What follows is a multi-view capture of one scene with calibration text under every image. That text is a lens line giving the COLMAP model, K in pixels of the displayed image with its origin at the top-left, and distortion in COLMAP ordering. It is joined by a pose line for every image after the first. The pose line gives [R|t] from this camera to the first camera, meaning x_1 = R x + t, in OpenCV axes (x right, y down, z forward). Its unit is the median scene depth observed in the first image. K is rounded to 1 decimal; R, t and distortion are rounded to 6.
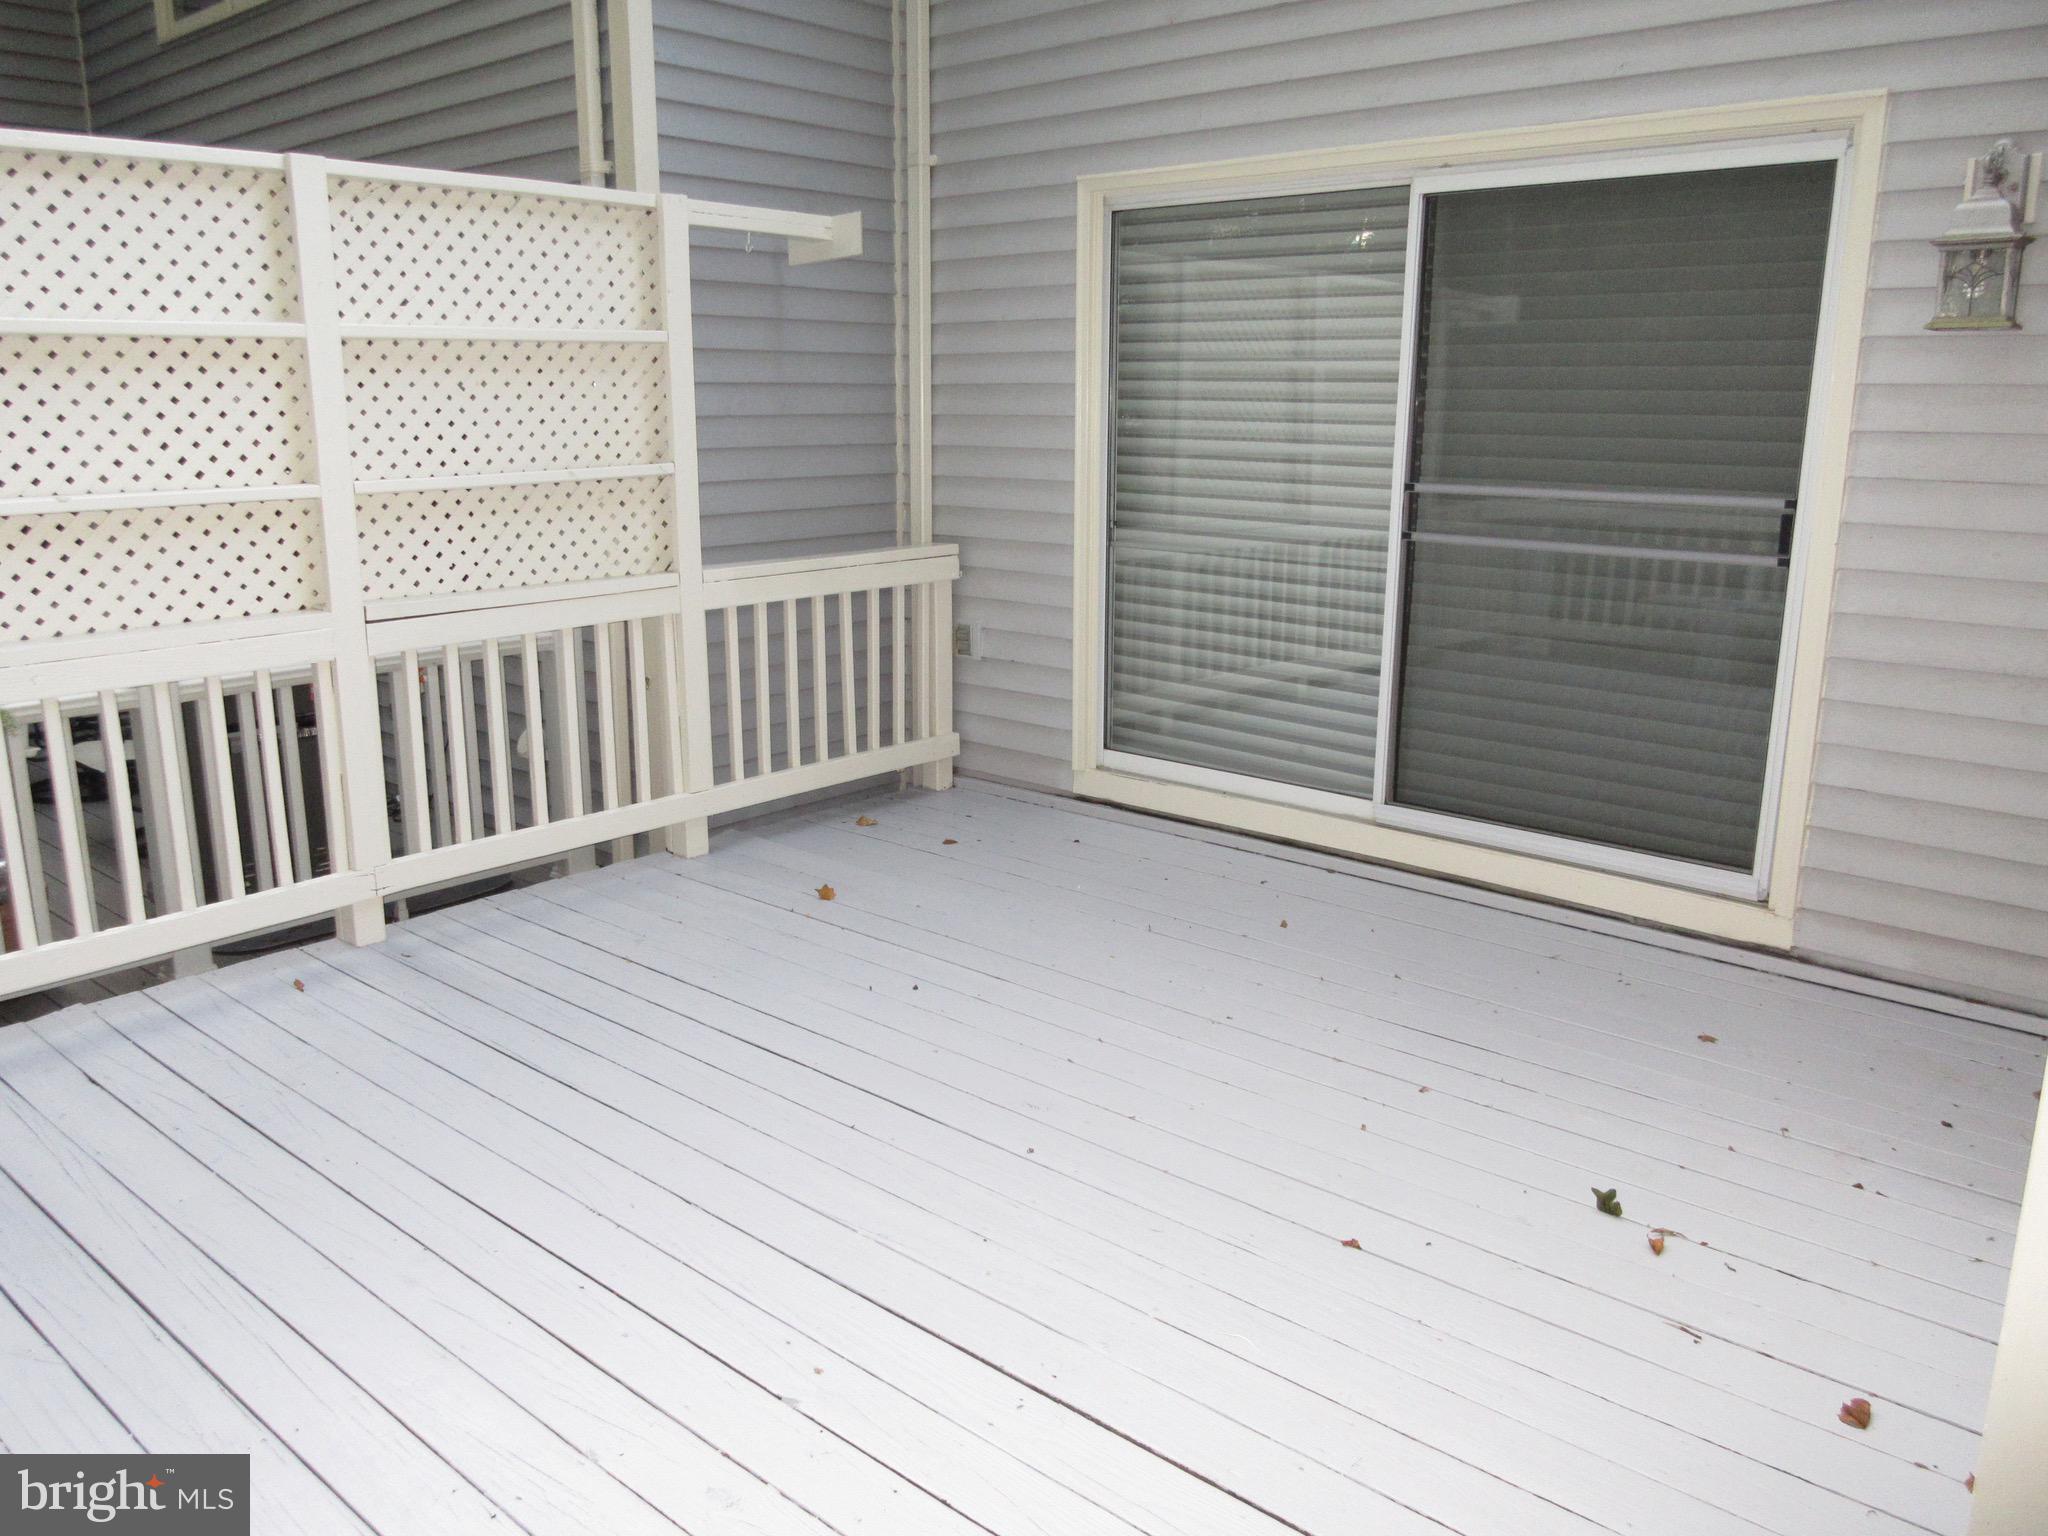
lens RADIAL K [[1540.9, 0, 1031.1], [0, 1540.9, 766.9], [0, 0, 1]] dist [-0.006544, -0.000480]
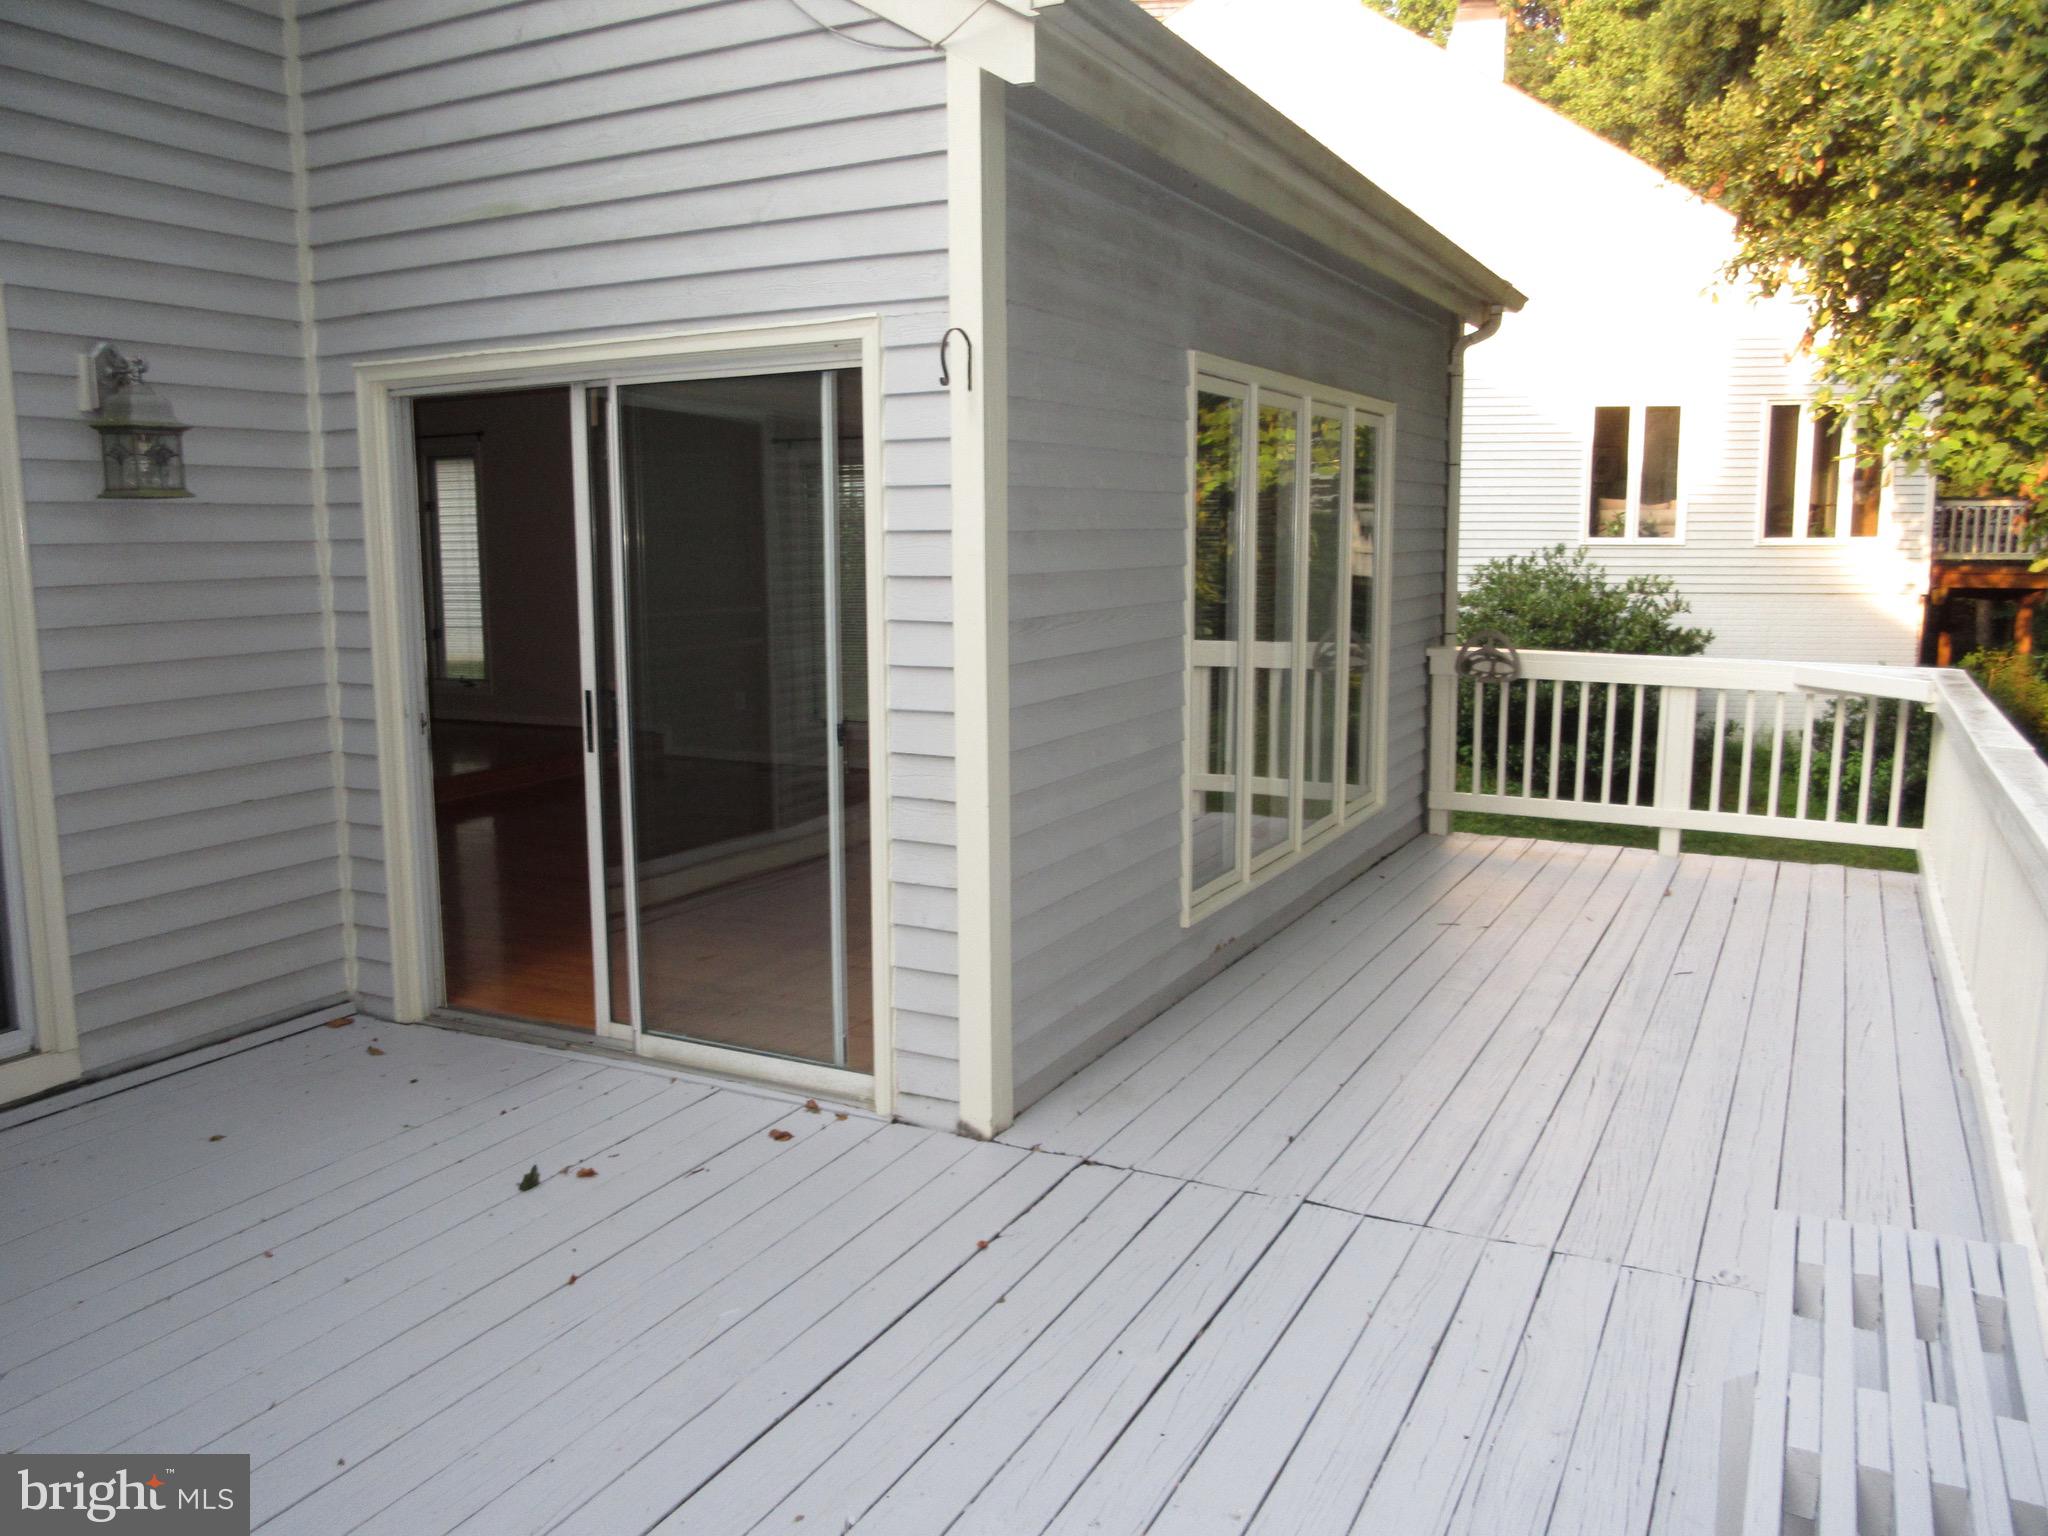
lens RADIAL K [[1540.9, 0, 1026.9], [0, 1540.9, 763.3], [0, 0, 1]] dist [-0.006544, -0.000480]
pose [[-0.216477, -0.155906, 0.963759, -0.633196], [0.240738, 0.948160, 0.207456, -0.148576], [-0.946141, 0.276923, -0.167722, 0.525024]]
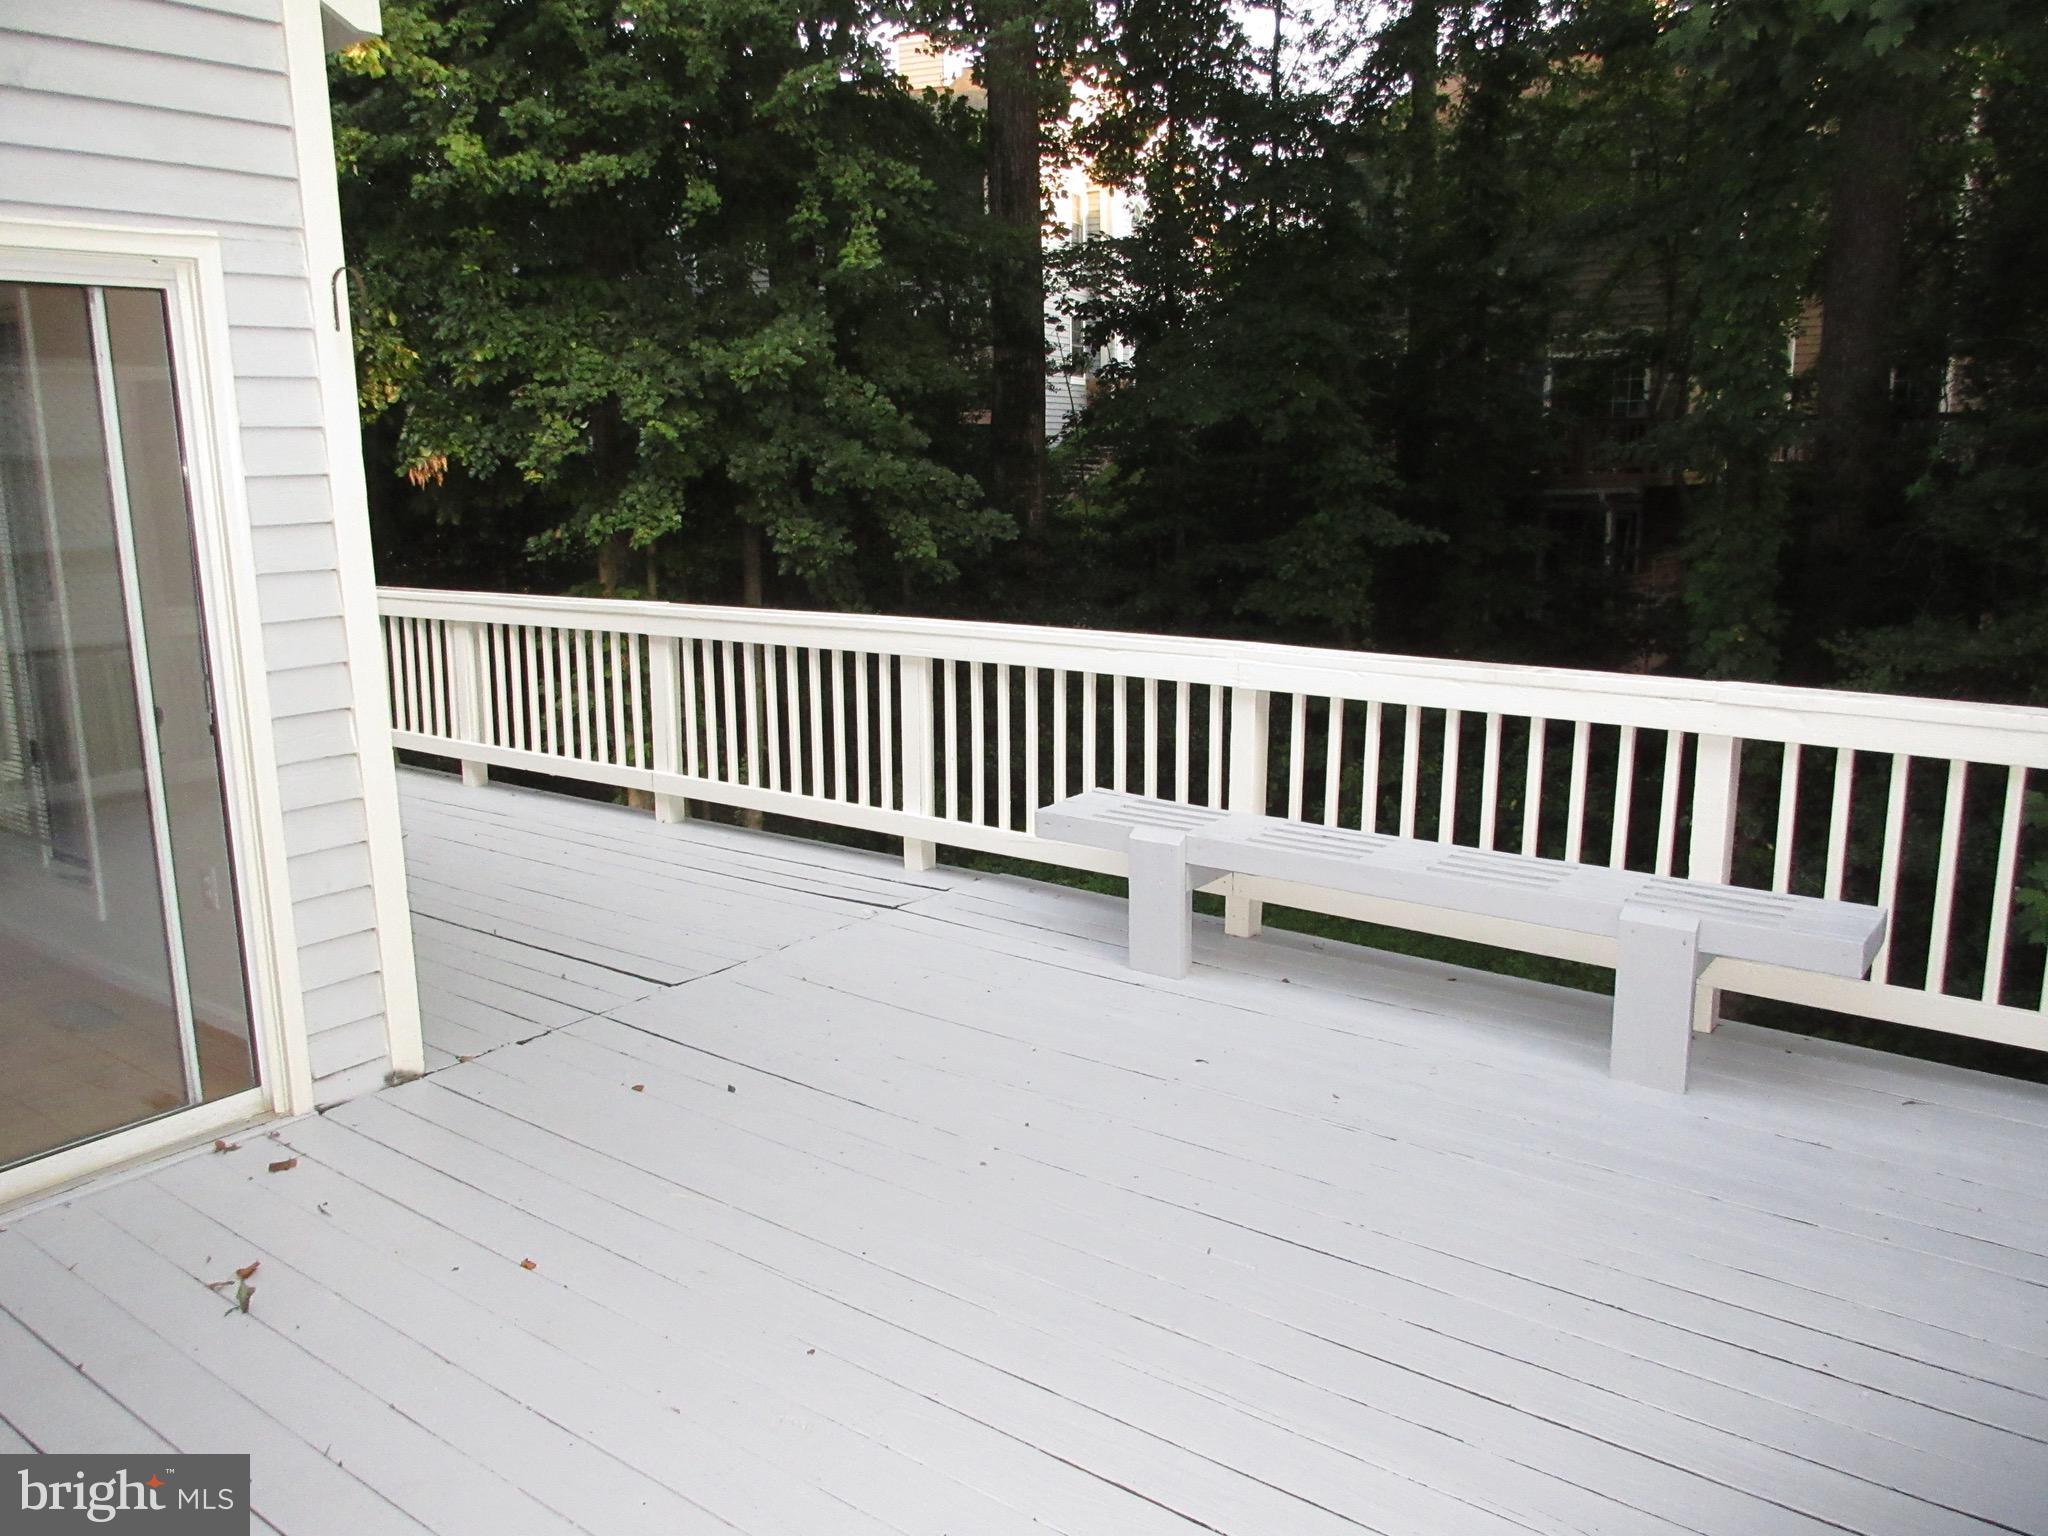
lens RADIAL K [[1540.9, 0, 1022.2], [0, 1540.9, 762.7], [0, 0, 1]] dist [-0.006544, -0.000480]
pose [[-0.998312, 0.008701, -0.057431, -0.066326], [-0.016957, 0.901993, 0.431418, -0.340234], [0.055556, 0.431664, -0.900322, 1.267906]]
